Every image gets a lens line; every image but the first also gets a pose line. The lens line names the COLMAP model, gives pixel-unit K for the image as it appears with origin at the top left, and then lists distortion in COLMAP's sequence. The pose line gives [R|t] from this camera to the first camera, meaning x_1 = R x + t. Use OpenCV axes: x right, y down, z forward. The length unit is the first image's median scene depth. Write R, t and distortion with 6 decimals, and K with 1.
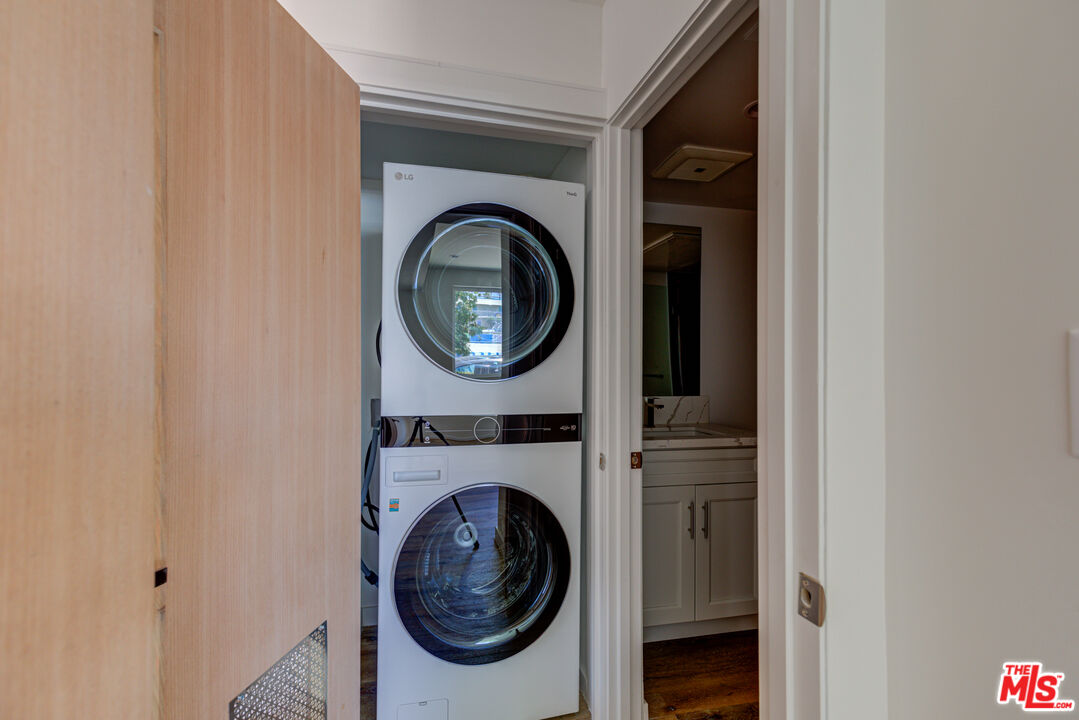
lens RADIAL K [[490.9, 0, 534.4], [0, 490.9, 364.2], [0, 0, 1]] dist [0.013781, 0.000268]
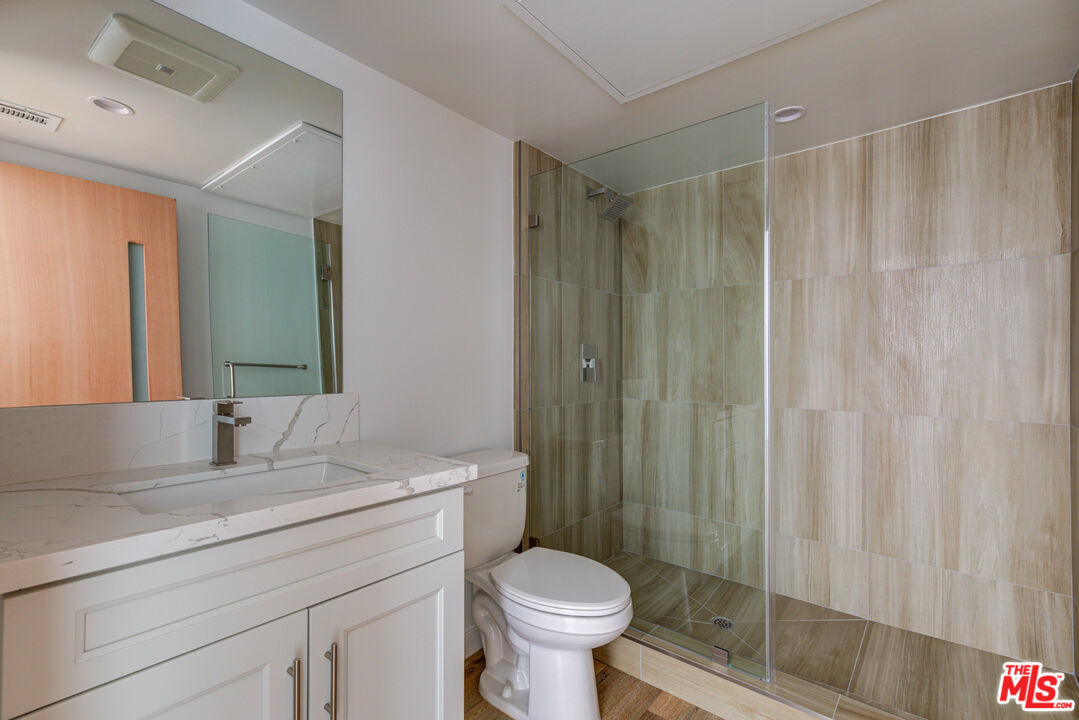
lens RADIAL K [[490.9, 0, 534.0], [0, 490.9, 364.3], [0, 0, 1]] dist [0.013781, 0.000268]
pose [[0.803682, -0.005647, 0.595033, 0.193970], [0.001406, 0.999970, 0.007592, 0.029641], [-0.595058, -0.005265, 0.803666, 0.457936]]
